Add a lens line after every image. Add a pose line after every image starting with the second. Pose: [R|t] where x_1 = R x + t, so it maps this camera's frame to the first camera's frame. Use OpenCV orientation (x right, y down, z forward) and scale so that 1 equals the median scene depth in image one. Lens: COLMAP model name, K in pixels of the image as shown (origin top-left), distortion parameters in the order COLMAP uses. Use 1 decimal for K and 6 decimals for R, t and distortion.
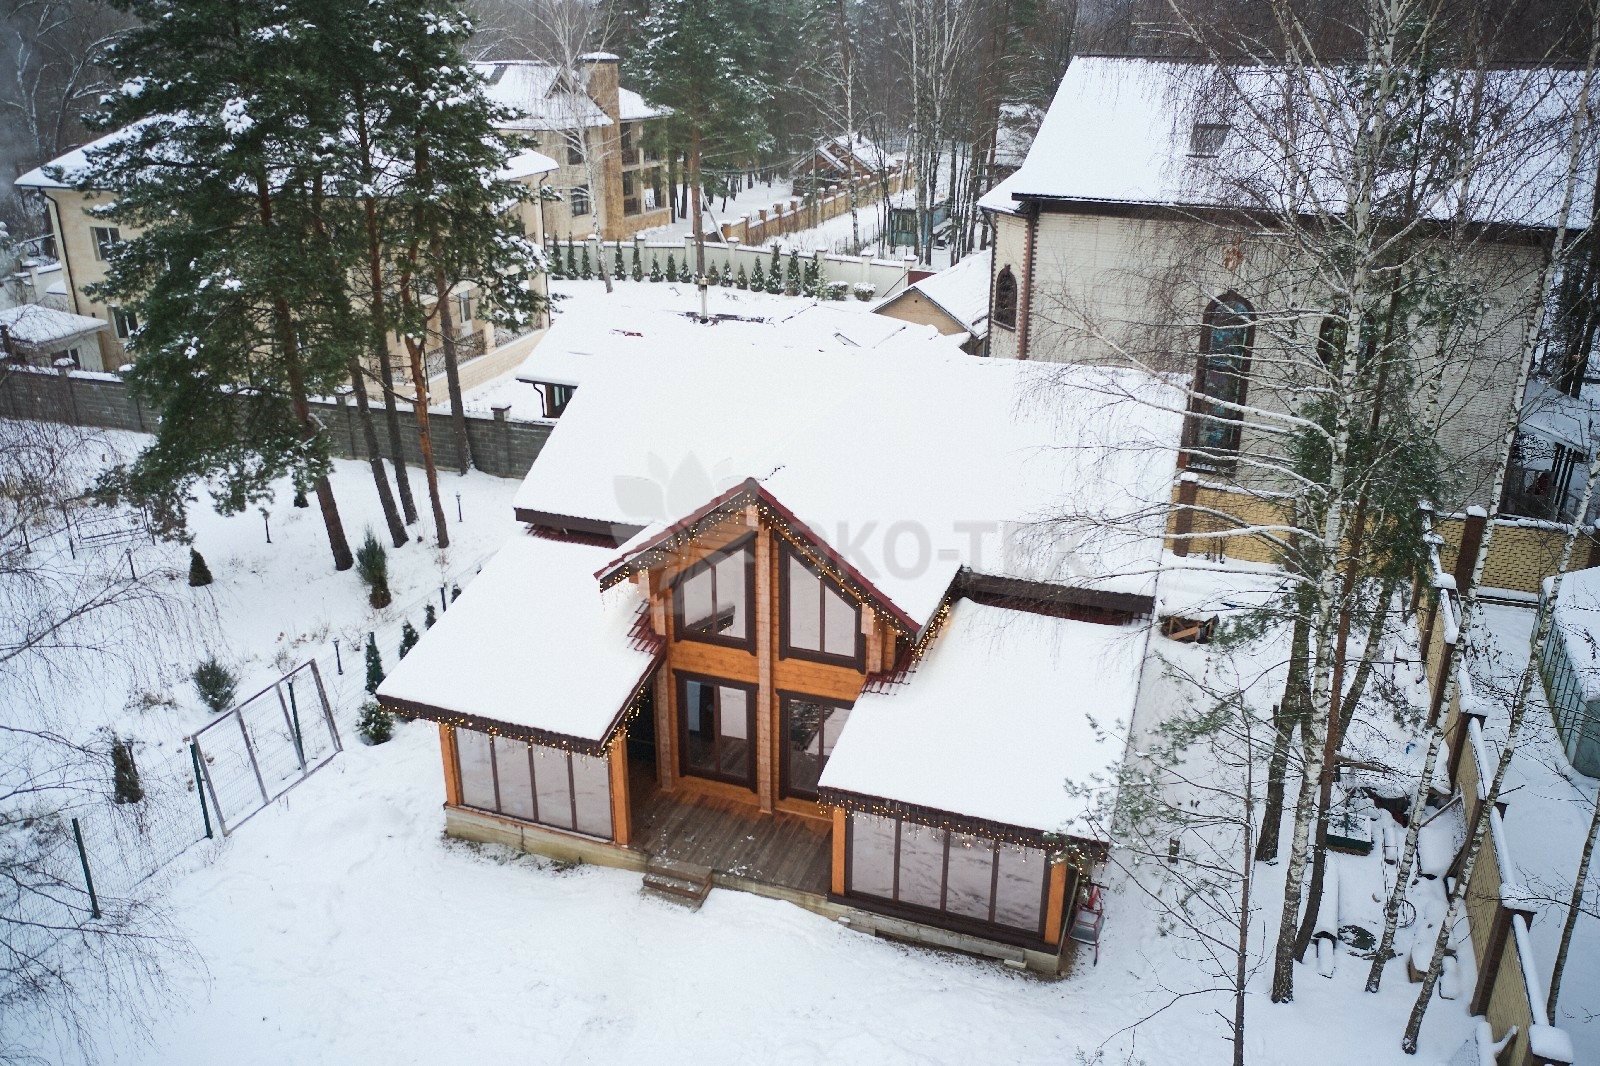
lens RADIAL K [[1285.2, 0, 800.0], [0, 1285.2, 533.0], [0, 0, 1]] dist [-0.010784, 0.000261]
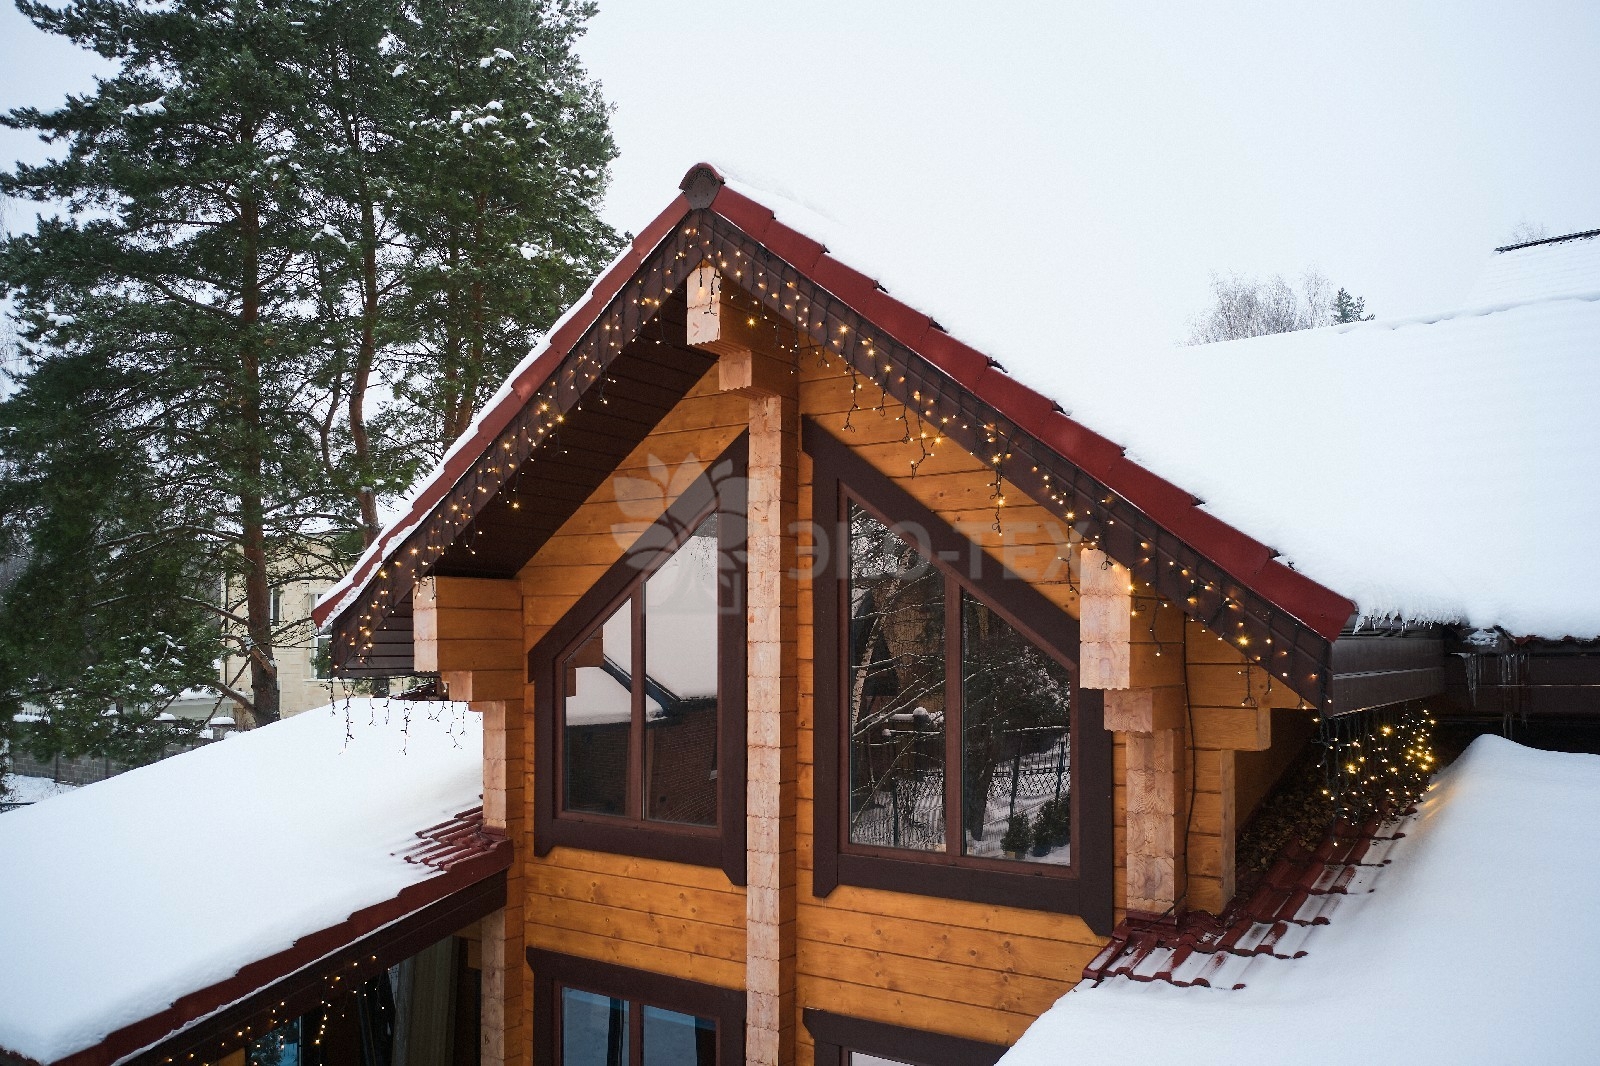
lens RADIAL K [[1258.3, 0, 798.7], [0, 1258.3, 610.2], [0, 0, 1]] dist [-0.012426, -0.003862]
pose [[0.966431, -0.008875, -0.256774, 0.054596], [-0.093696, 0.918403, -0.384392, 0.151630], [0.239233, 0.395547, 0.886741, 0.735946]]
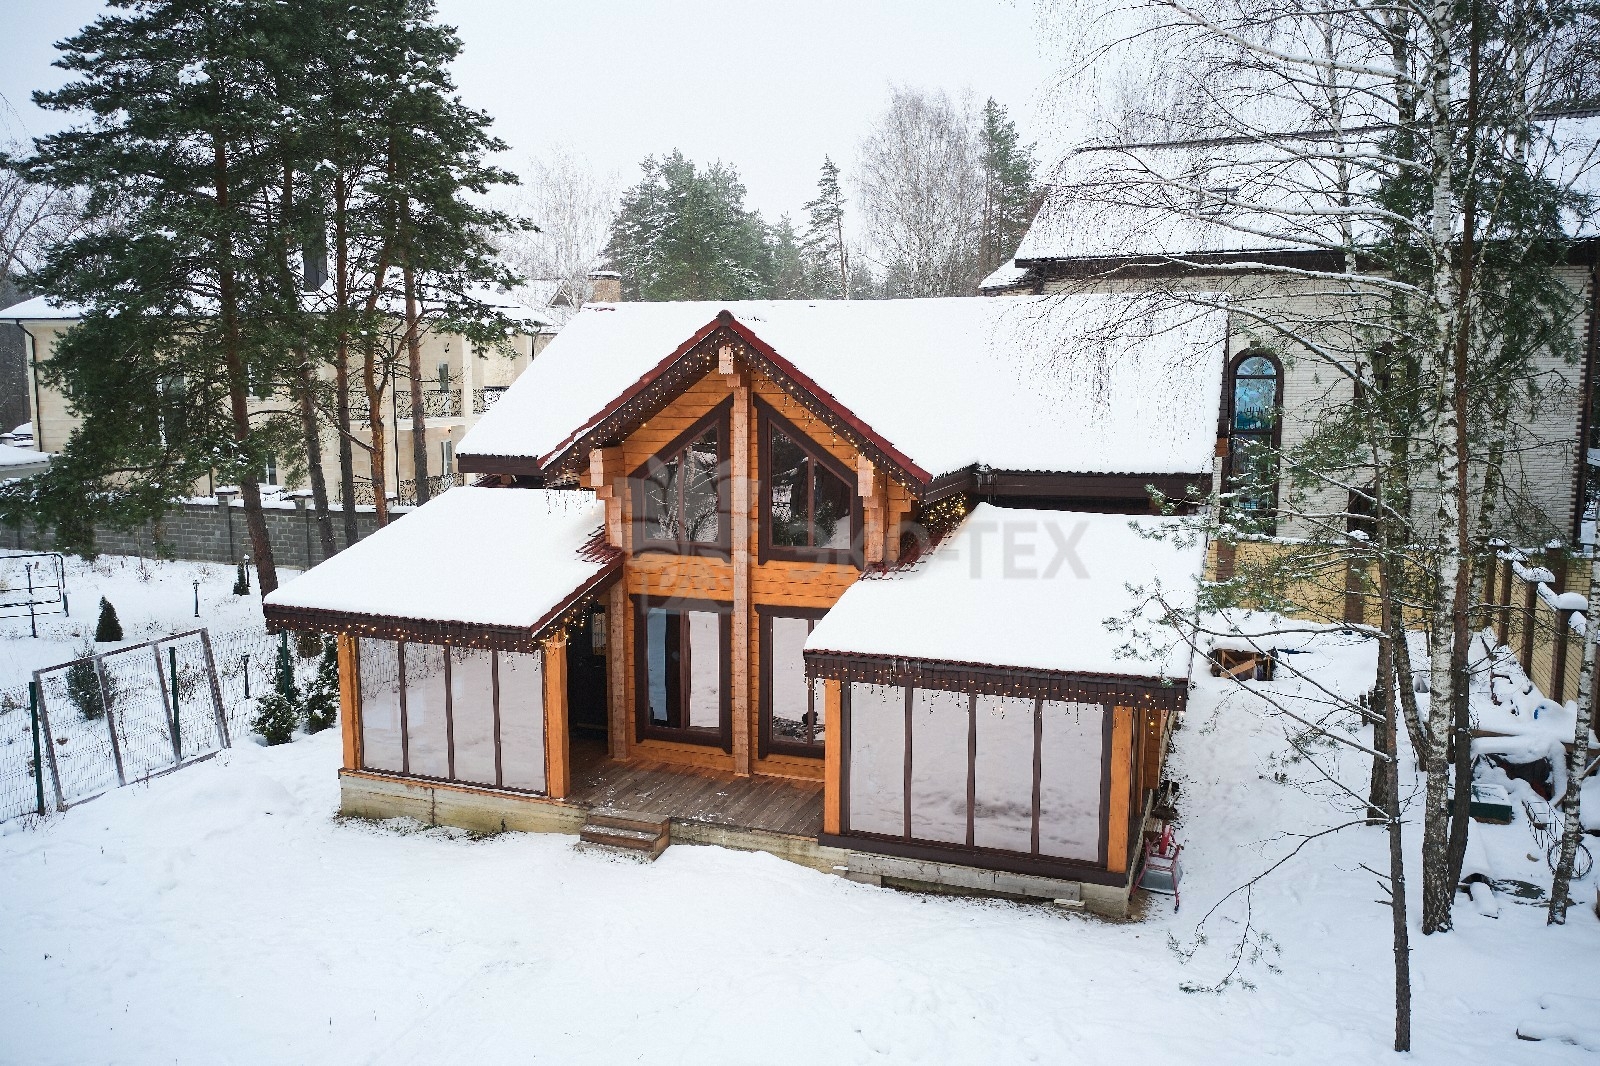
lens RADIAL K [[1285.2, 0, 800.0], [0, 1285.2, 533.0], [0, 0, 1]] dist [-0.010784, 0.000261]
pose [[0.999992, -0.002425, -0.003160, 0.012915], [0.001551, 0.967772, -0.251821, 0.290558], [0.003669, 0.251815, 0.967769, 0.206585]]
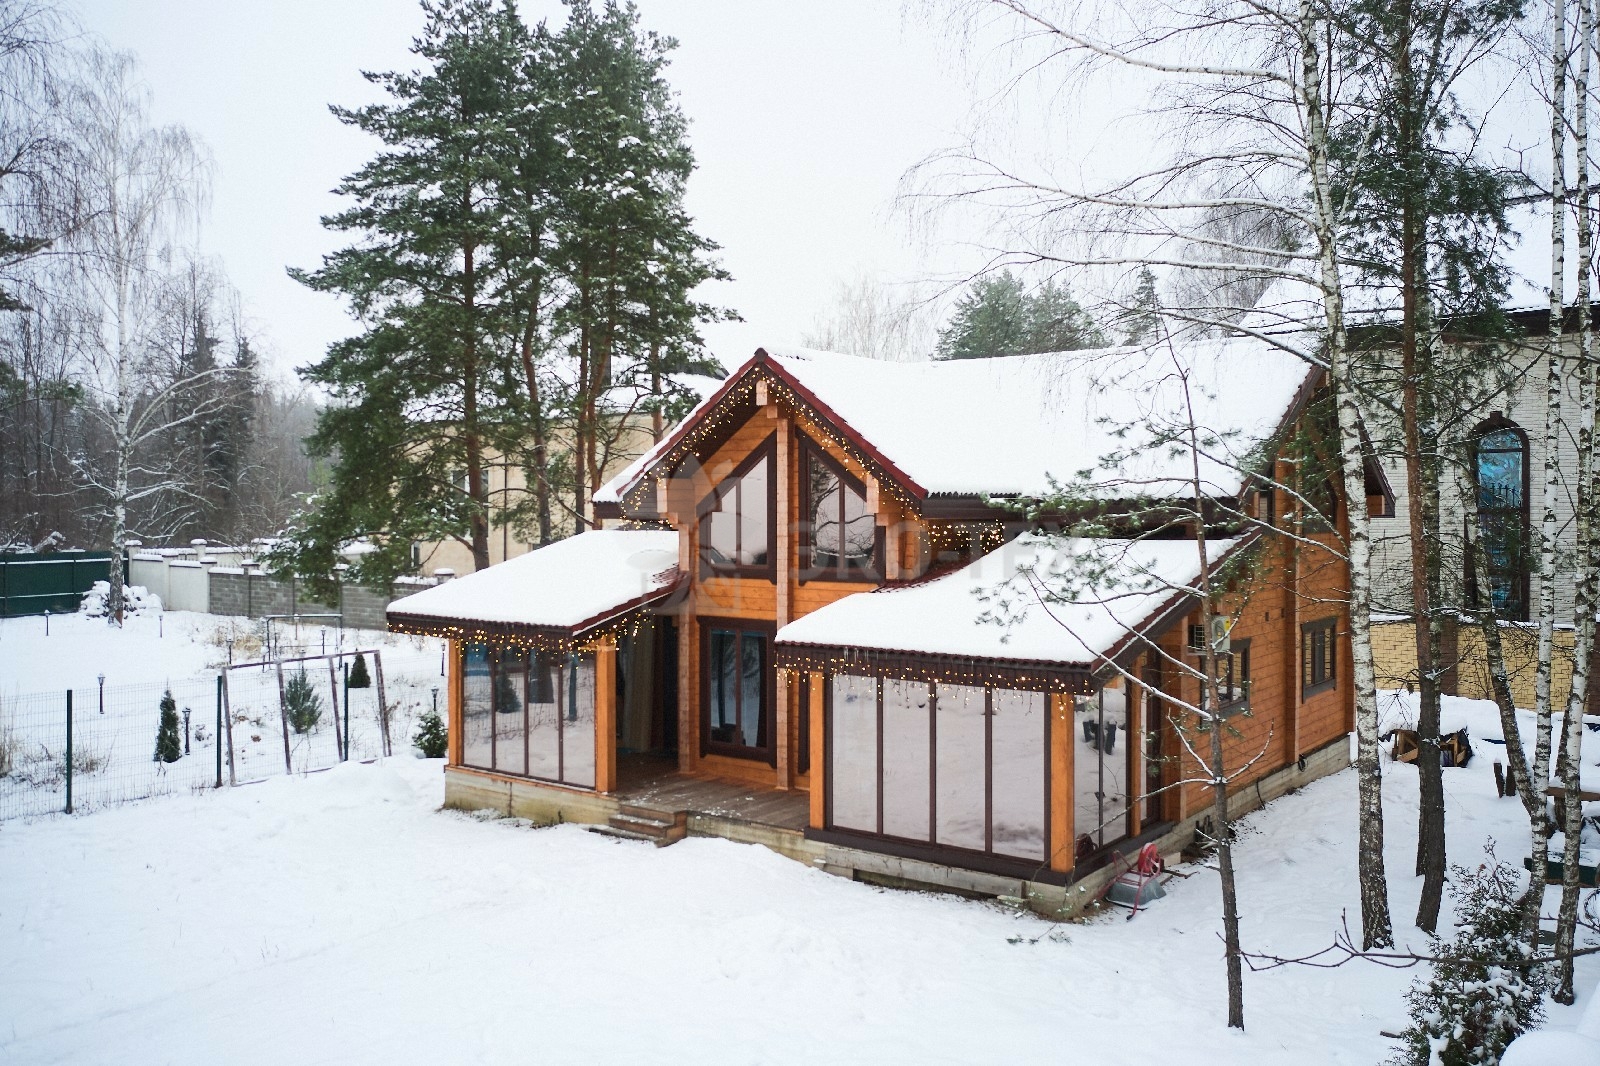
lens RADIAL K [[1364.1, 0, 819.3], [0, 1364.1, 509.4], [0, 0, 1]] dist [-0.008035, 0.000181]
pose [[0.958785, -0.004565, -0.284097, 0.264369], [-0.102221, 0.927381, -0.359882, 0.389085], [0.265109, 0.374090, 0.888692, 0.166210]]
